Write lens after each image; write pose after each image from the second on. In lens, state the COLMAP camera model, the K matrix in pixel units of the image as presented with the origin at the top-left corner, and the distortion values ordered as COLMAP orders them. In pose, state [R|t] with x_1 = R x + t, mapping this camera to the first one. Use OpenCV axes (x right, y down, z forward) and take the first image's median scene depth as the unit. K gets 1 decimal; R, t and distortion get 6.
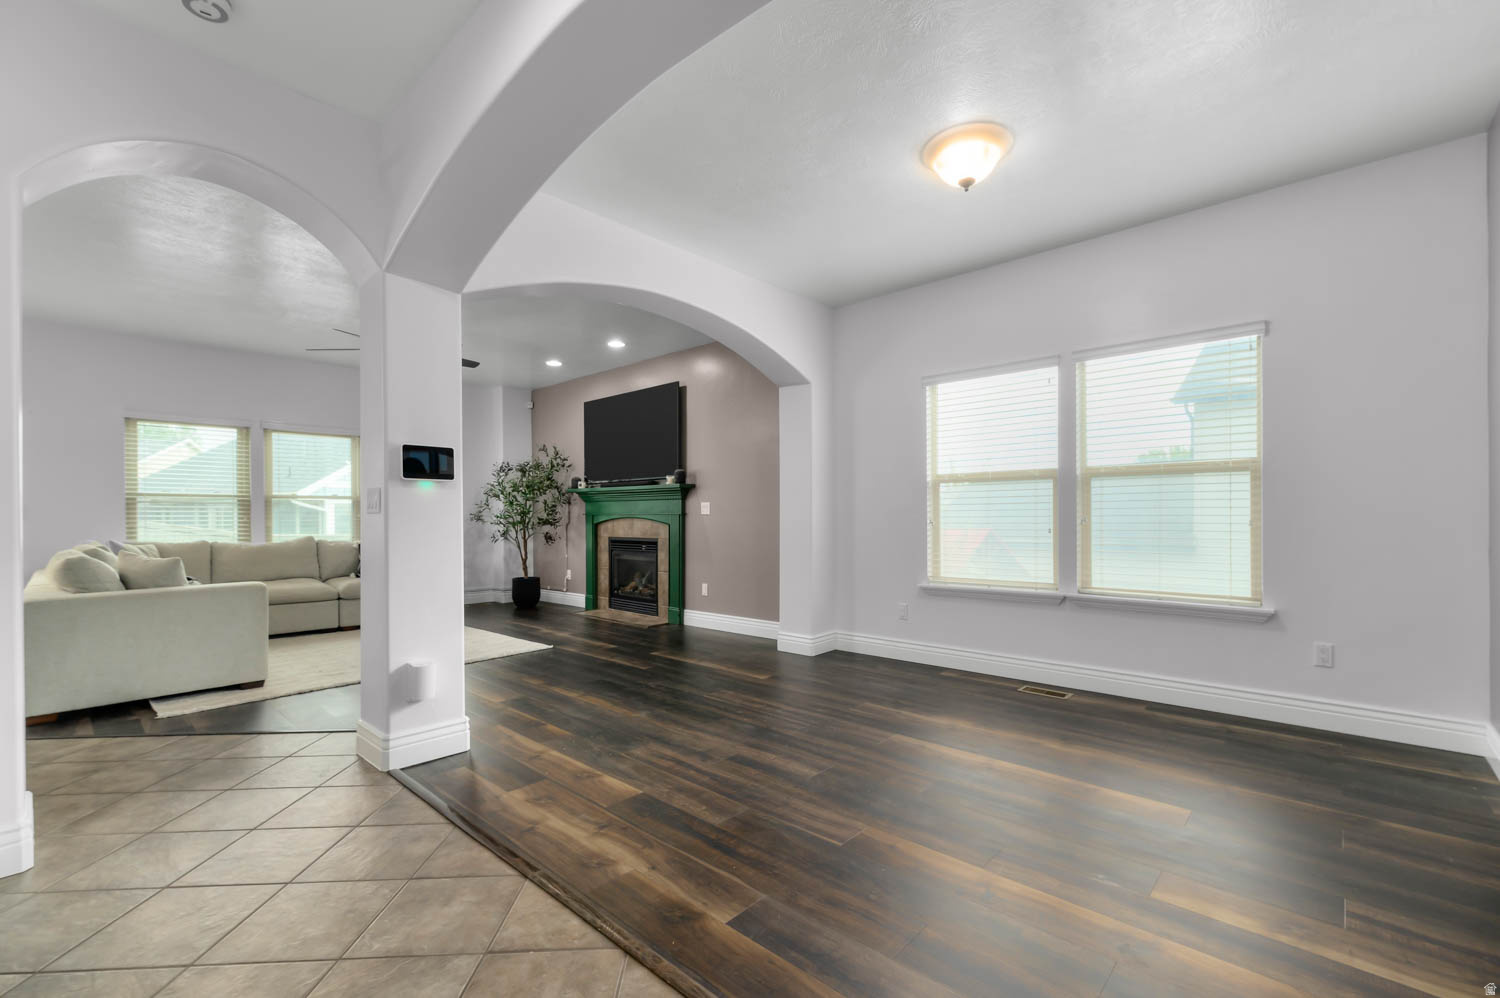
lens RADIAL K [[654.8, 0, 773.6], [0, 654.8, 511.6], [0, 0, 1]] dist [0.001211, 0.000013]
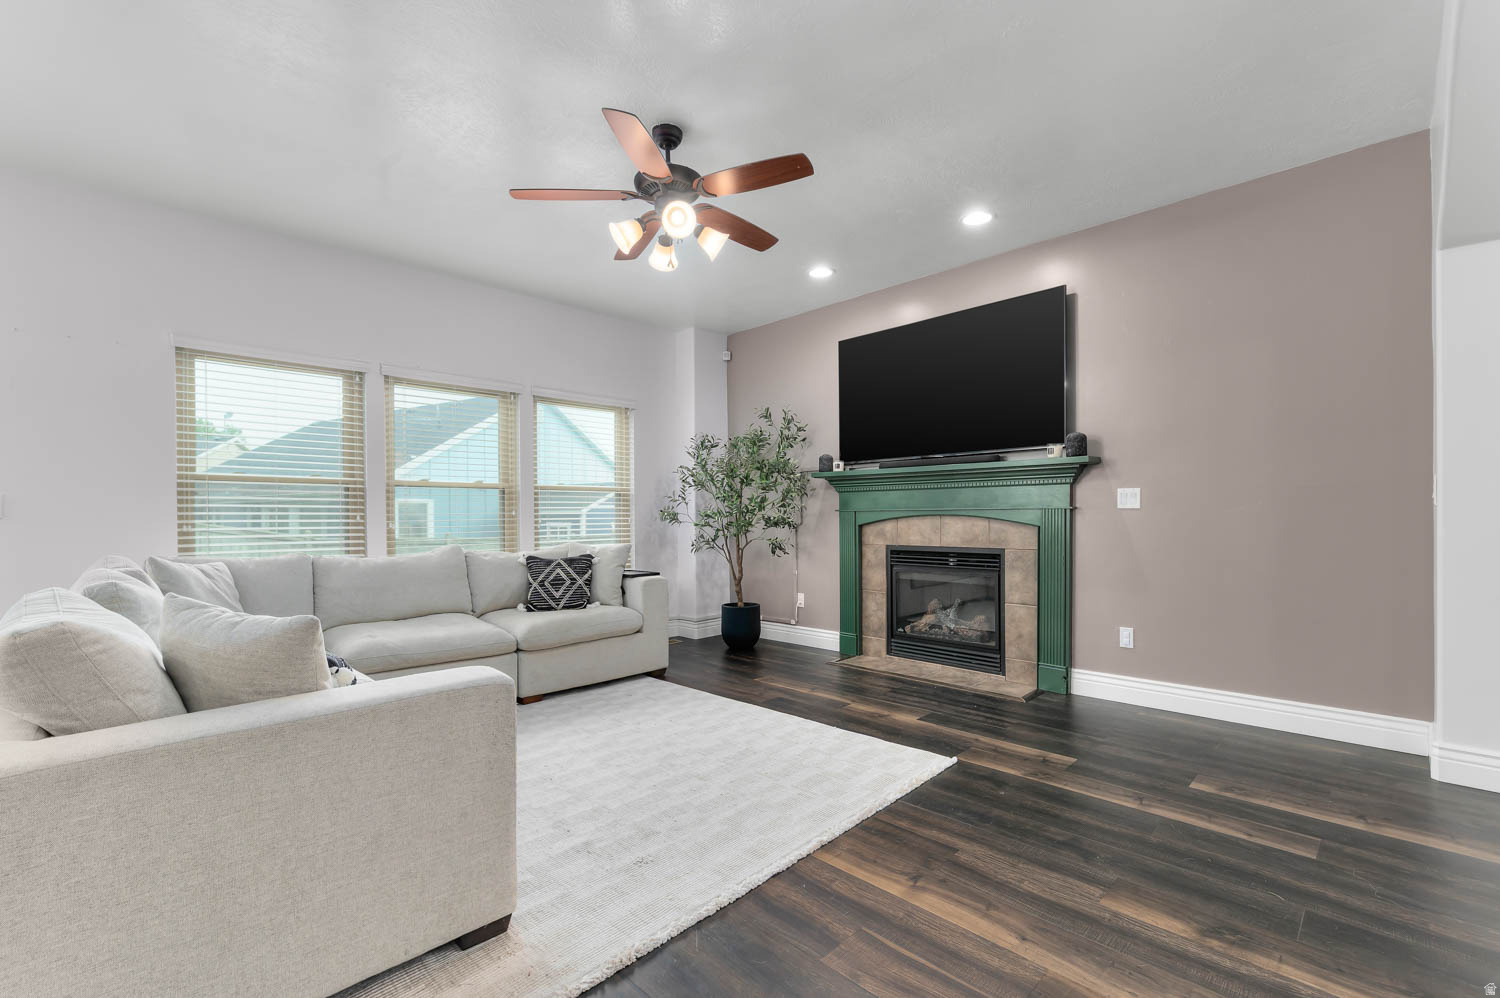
lens RADIAL K [[654.8, 0, 765.0], [0, 654.8, 512.8], [0, 0, 1]] dist [0.001211, 0.000013]
pose [[0.998900, -0.002387, -0.046824, -0.385509], [0.002438, 0.999996, 0.001045, 0.006240], [0.046821, -0.001158, 0.998903, 0.387840]]
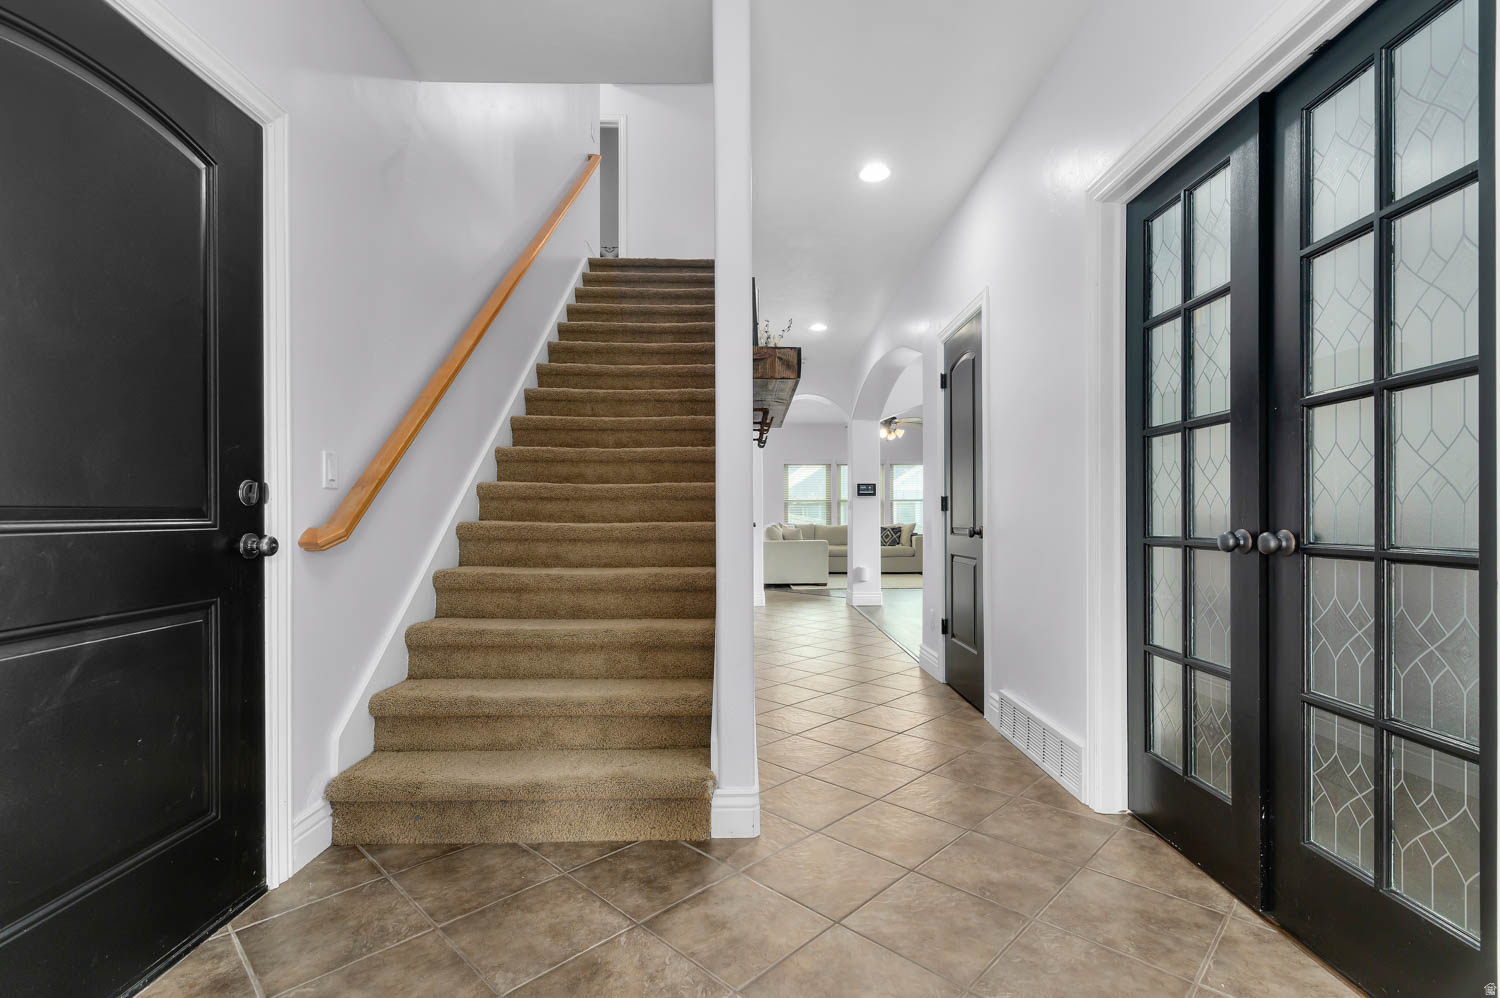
lens RADIAL K [[686.7, 0, 751.0], [0, 686.7, 504.9], [0, 0, 1]] dist [0.000084, 0.000001]
pose [[0.672326, -0.011217, -0.740170, 0.514308], [0.009081, 0.999935, -0.006905, -0.000359], [0.740200, -0.002079, 0.672384, -0.506037]]
